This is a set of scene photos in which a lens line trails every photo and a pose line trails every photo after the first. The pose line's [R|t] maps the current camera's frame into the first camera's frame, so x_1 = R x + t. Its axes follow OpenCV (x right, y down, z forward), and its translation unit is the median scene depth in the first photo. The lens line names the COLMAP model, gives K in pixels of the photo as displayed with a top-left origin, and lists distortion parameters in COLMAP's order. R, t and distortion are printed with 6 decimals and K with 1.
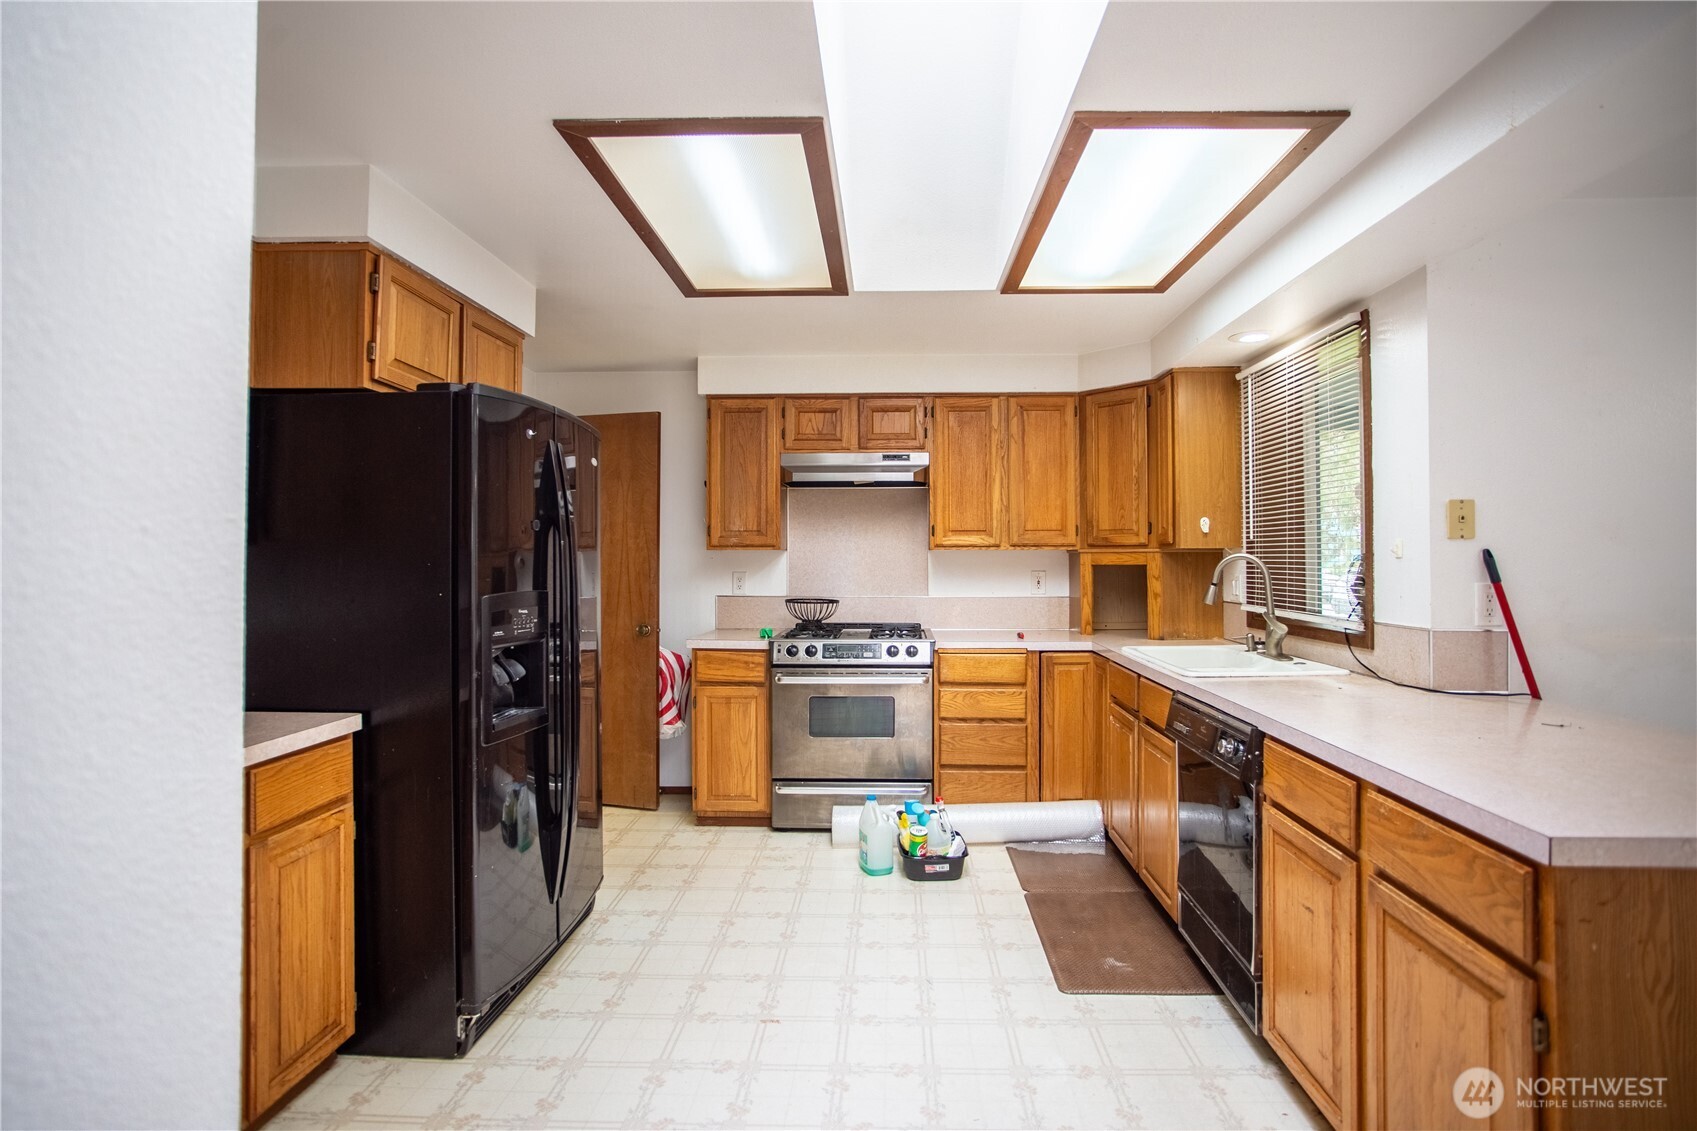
lens RADIAL K [[843.2, 0, 876.8], [0, 843.2, 527.0], [0, 0, 1]] dist [-0.050725, 0.014959]
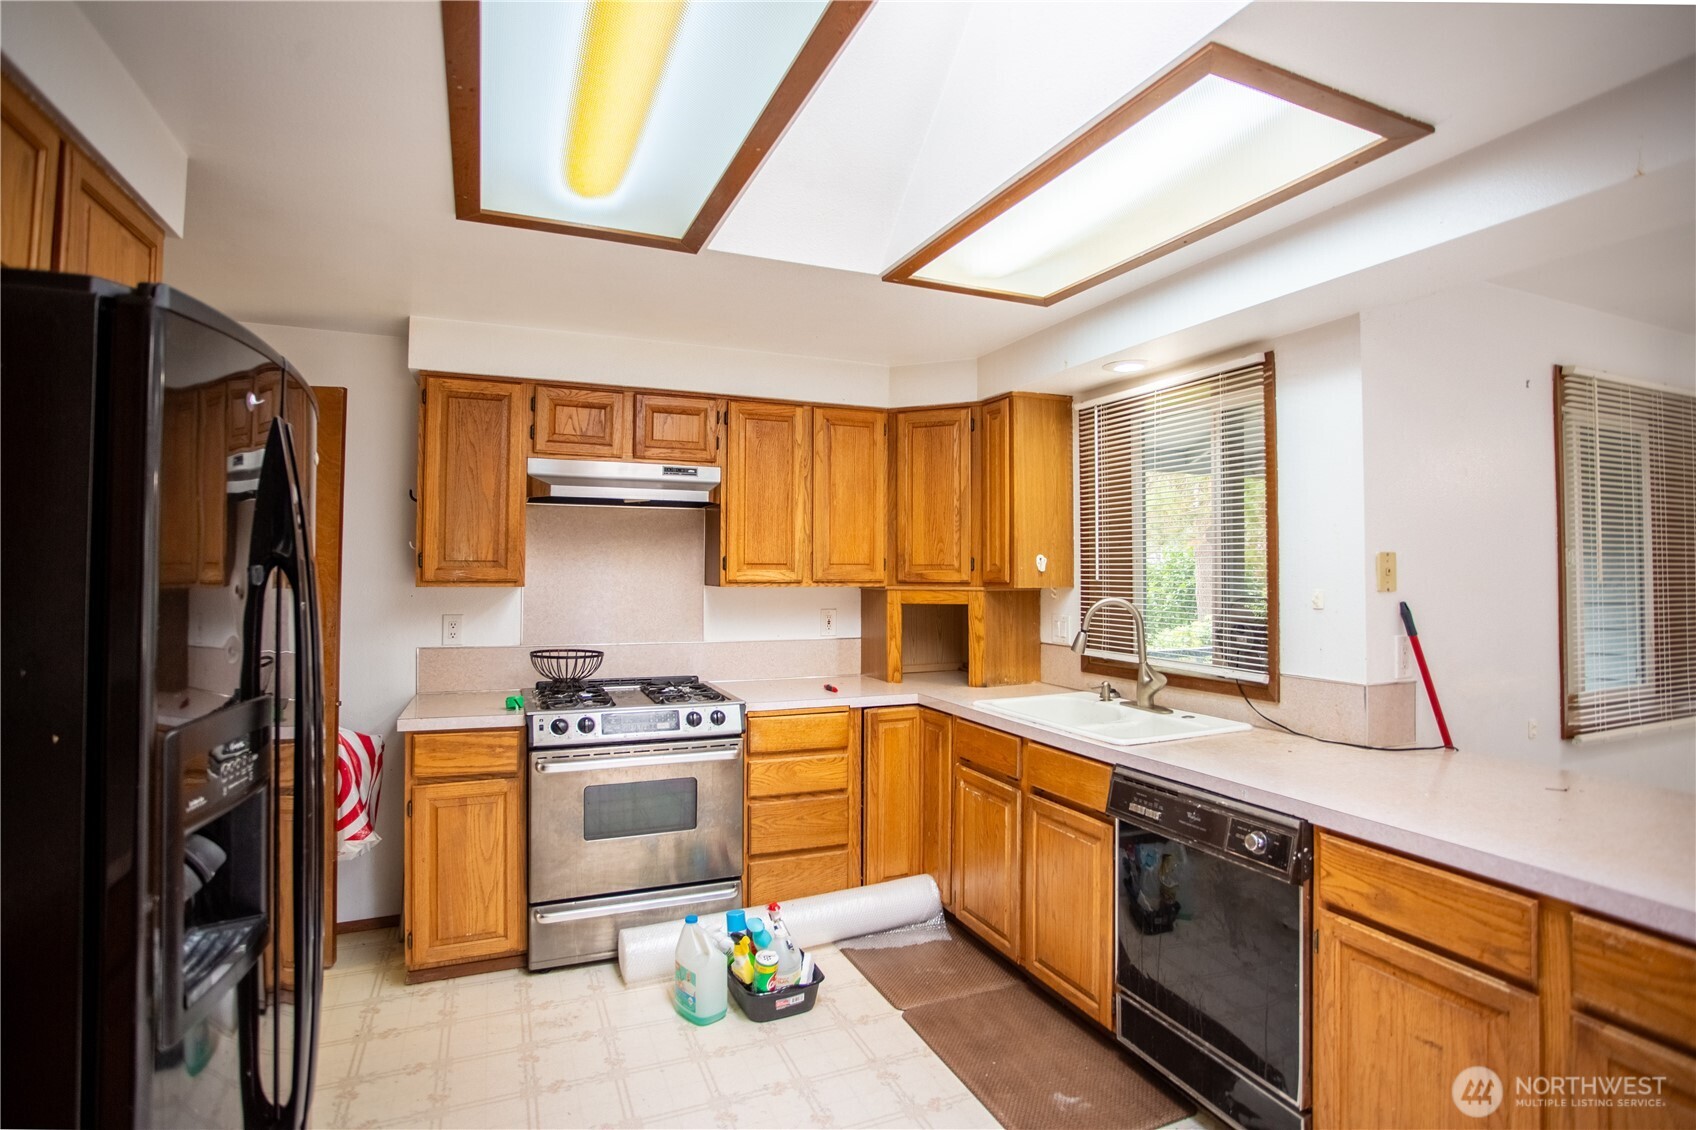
lens RADIAL K [[842.7, 0, 857.9], [0, 842.7, 533.9], [0, 0, 1]] dist [-0.050725, 0.014959]
pose [[0.907353, 0.024567, 0.419651, -0.183987], [-0.021238, 0.999695, -0.012602, -0.019014], [-0.419833, 0.002522, 0.907598, 0.235975]]
